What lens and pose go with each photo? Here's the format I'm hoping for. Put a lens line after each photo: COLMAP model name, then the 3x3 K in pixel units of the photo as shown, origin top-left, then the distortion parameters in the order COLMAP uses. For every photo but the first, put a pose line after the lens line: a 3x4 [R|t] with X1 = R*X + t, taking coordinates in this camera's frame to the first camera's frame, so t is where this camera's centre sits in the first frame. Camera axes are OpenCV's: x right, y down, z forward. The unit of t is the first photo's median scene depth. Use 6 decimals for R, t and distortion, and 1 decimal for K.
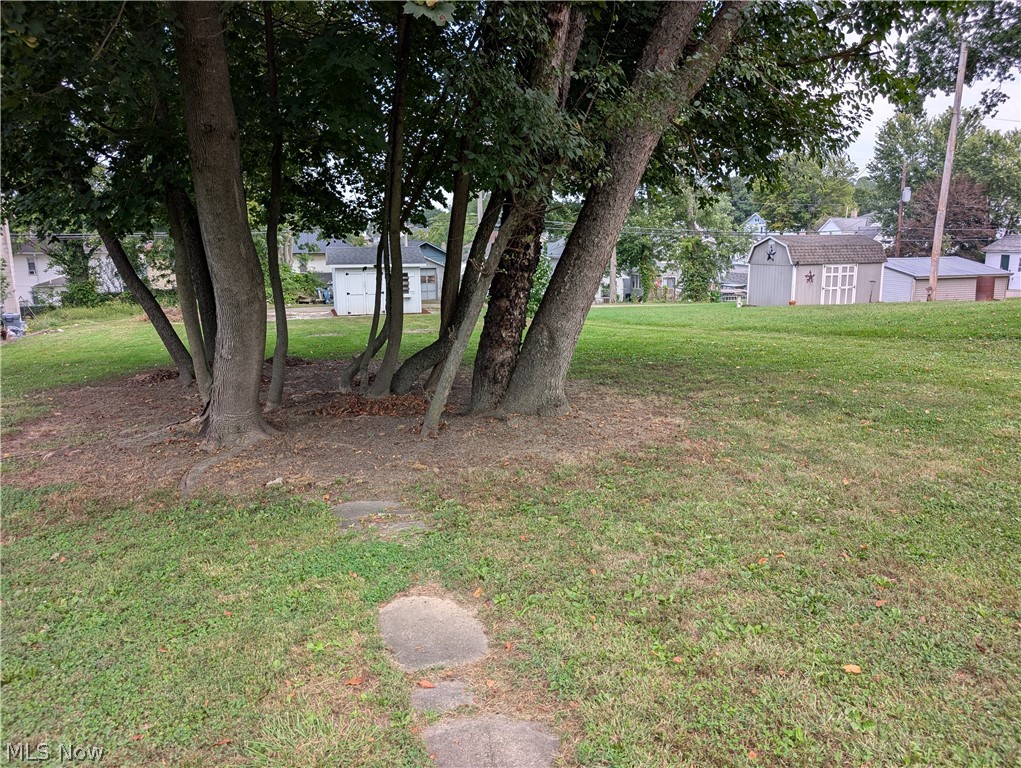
lens RADIAL K [[718.2, 0, 510.3], [0, 718.2, 386.4], [0, 0, 1]] dist [0.012028, -0.020324]
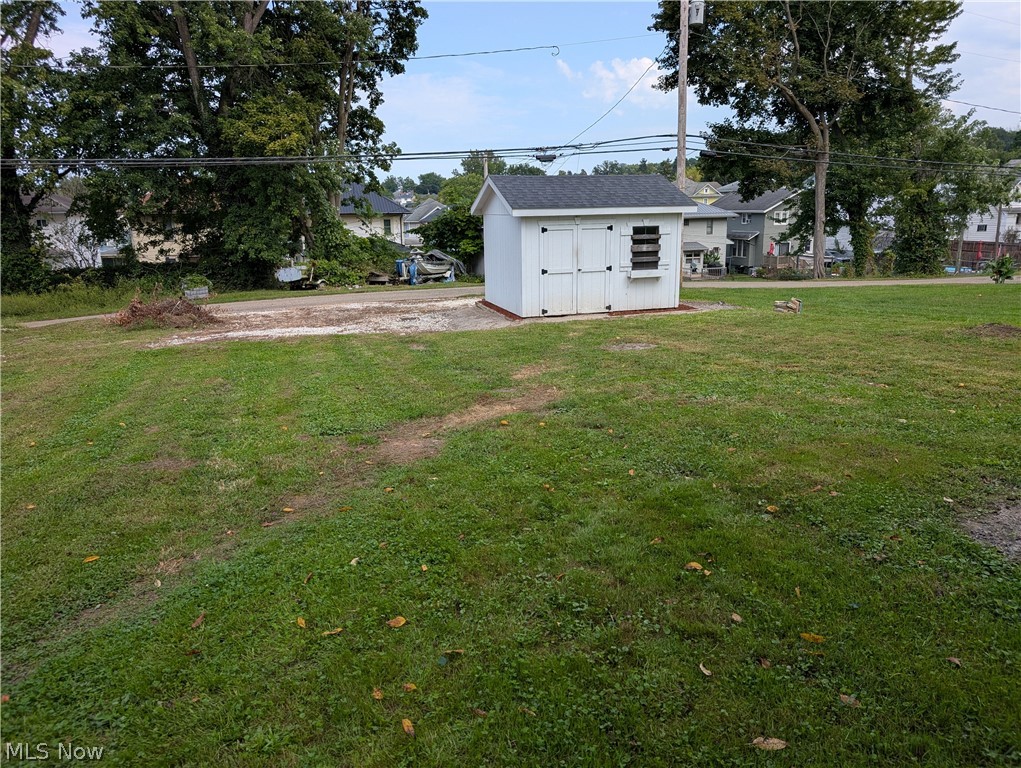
lens RADIAL K [[718.2, 0, 514.7], [0, 718.2, 387.6], [0, 0, 1]] dist [0.012028, -0.020324]
pose [[0.999914, -0.008414, 0.010029, -0.174614], [0.007979, 0.999058, 0.042645, -0.050523], [-0.010379, -0.042561, 0.999040, 0.364797]]
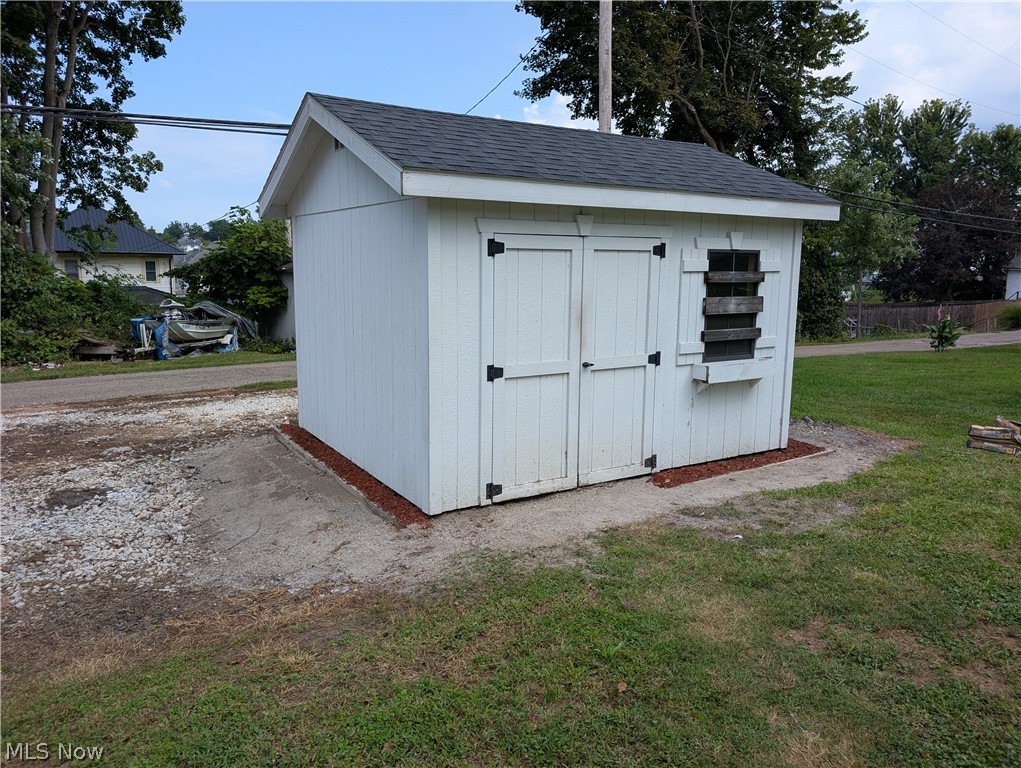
lens RADIAL K [[718.2, 0, 512.1], [0, 718.2, 382.5], [0, 0, 1]] dist [0.012028, -0.020324]
pose [[0.961800, -0.024443, 0.272661, -0.184342], [0.034307, 0.998916, -0.031468, -0.085099], [-0.271596, 0.039620, 0.961595, 0.594570]]
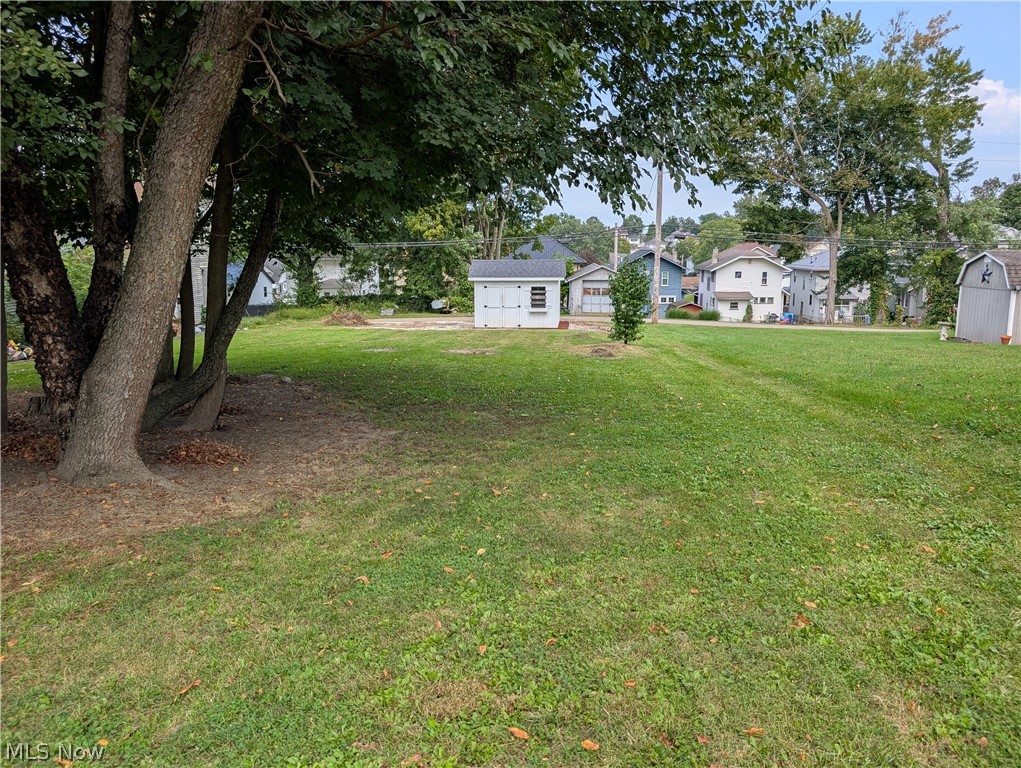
lens RADIAL K [[718.2, 0, 509.1], [0, 718.2, 382.8], [0, 0, 1]] dist [0.012028, -0.020324]
pose [[0.926165, 0.074351, -0.369717, 0.128123], [-0.079614, 0.996825, 0.001026, -0.018680], [0.368619, 0.028485, 0.929144, 0.061077]]
